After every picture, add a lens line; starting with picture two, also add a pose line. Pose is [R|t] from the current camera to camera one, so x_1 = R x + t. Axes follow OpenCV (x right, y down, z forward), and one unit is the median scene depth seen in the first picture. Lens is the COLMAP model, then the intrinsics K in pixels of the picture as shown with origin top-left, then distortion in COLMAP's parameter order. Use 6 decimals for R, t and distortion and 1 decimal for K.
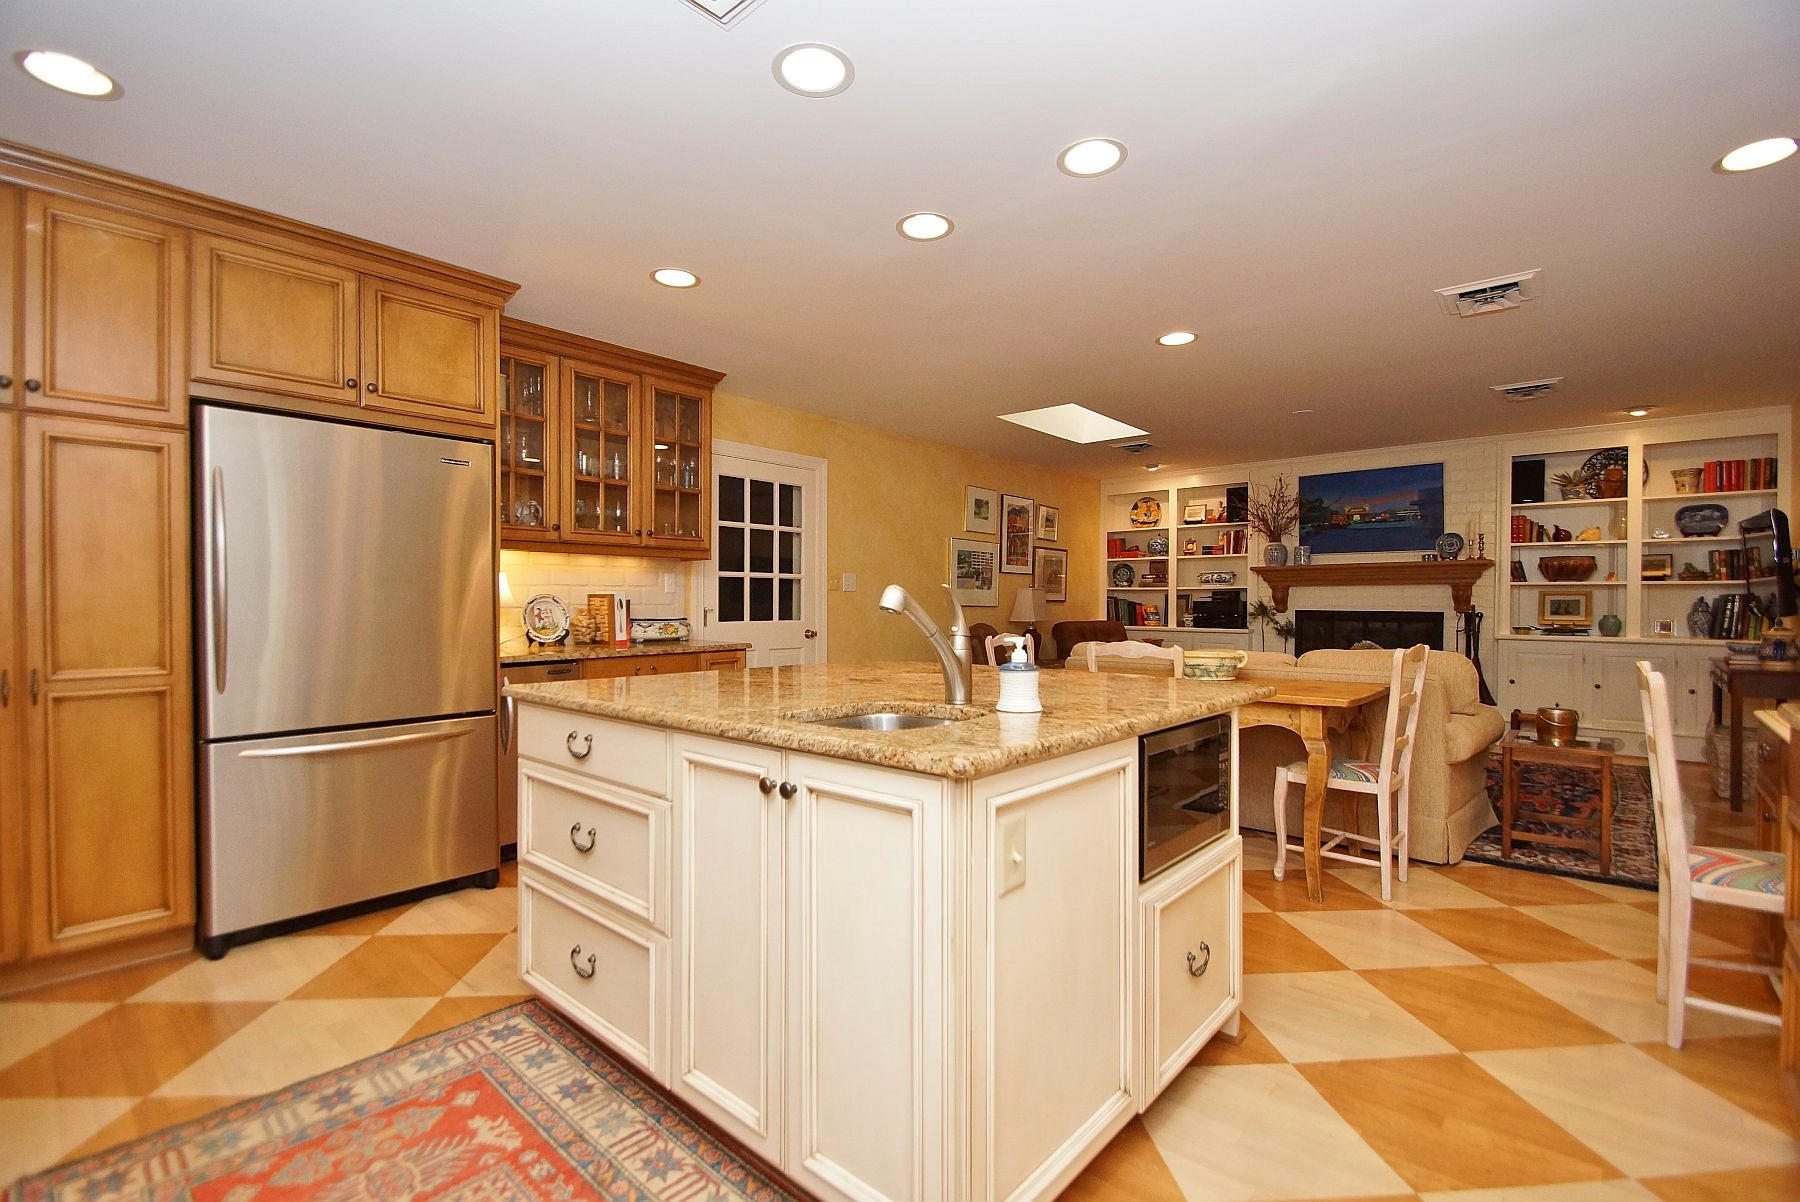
lens RADIAL K [[787.4, 0, 881.0], [0, 787.4, 606.7], [0, 0, 1]] dist [0.009343, -0.014565]
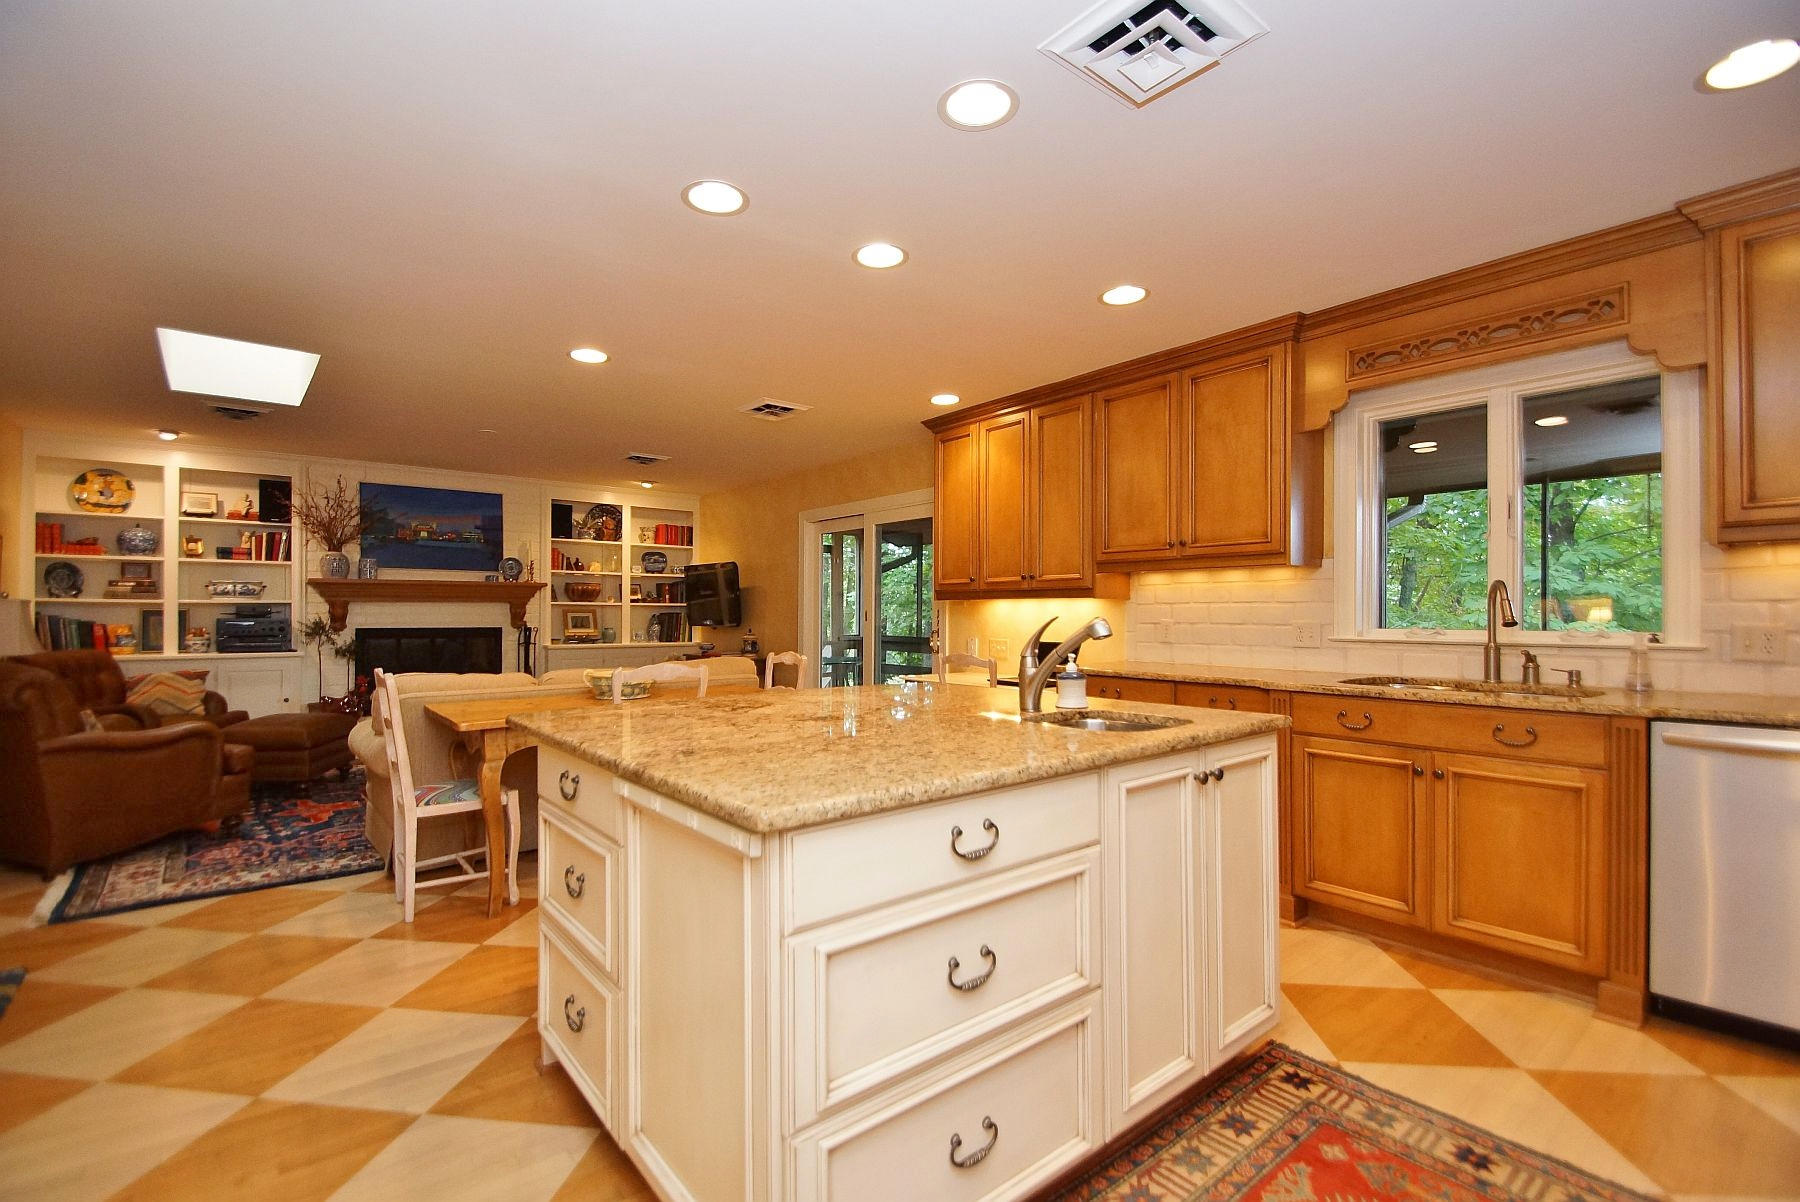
lens RADIAL K [[787.4, 0, 903.5], [0, 787.4, 600.8], [0, 0, 1]] dist [0.009343, -0.014565]
pose [[0.157785, 0.014985, 0.987360, -0.312126], [0.008310, 0.999829, -0.016502, -0.008126], [-0.987438, 0.010809, 0.157634, 0.269812]]
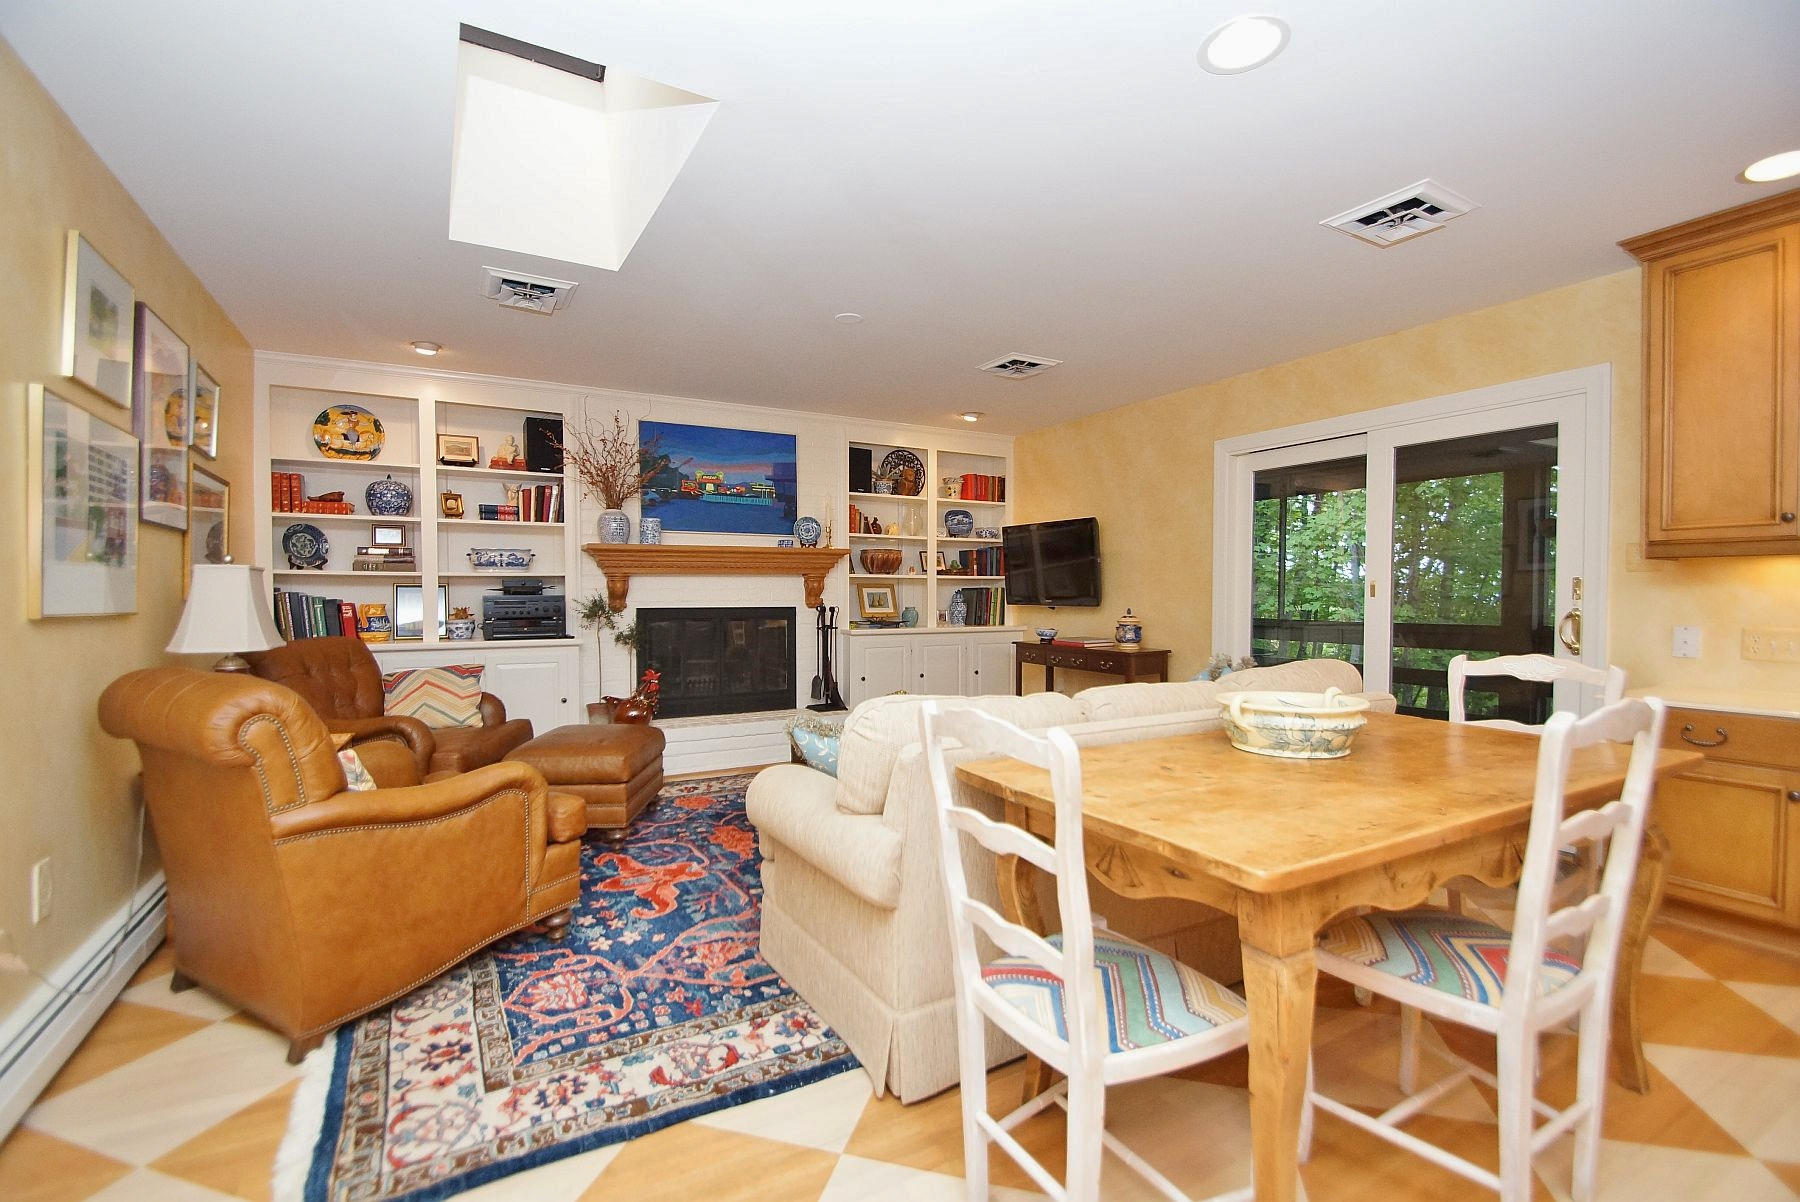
lens RADIAL K [[787.4, 0, 902.7], [0, 787.4, 596.0], [0, 0, 1]] dist [0.009343, -0.014565]
pose [[0.324607, -0.005101, 0.945835, -0.073784], [0.012525, 0.999921, 0.001095, -0.005134], [-0.945766, 0.011491, 0.324646, 0.629181]]
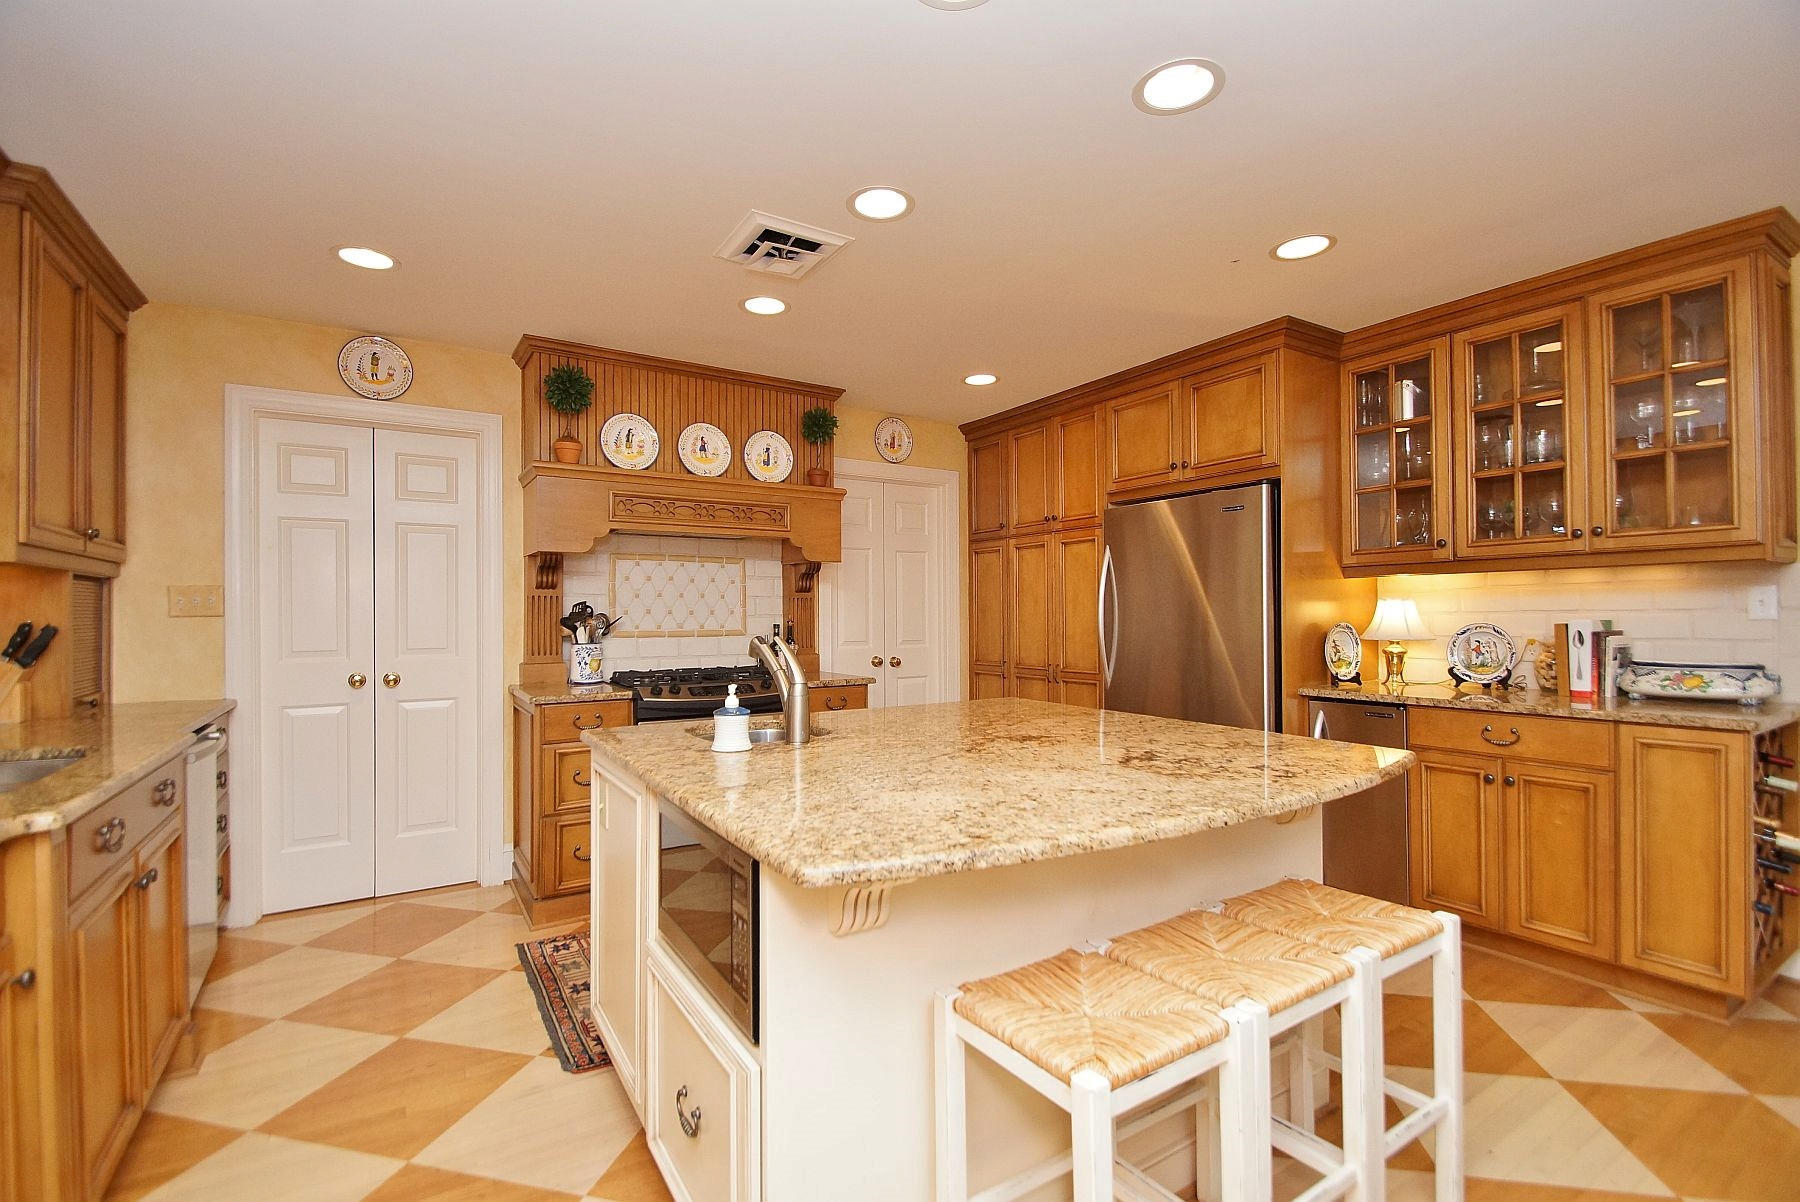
lens RADIAL K [[787.4, 0, 897.4], [0, 787.4, 610.5], [0, 0, 1]] dist [0.009343, -0.014565]
pose [[-0.270433, -0.001821, -0.962737, 0.310639], [-0.001196, 0.999998, -0.001555, -0.016163], [0.962738, 0.000731, -0.270435, 0.386697]]
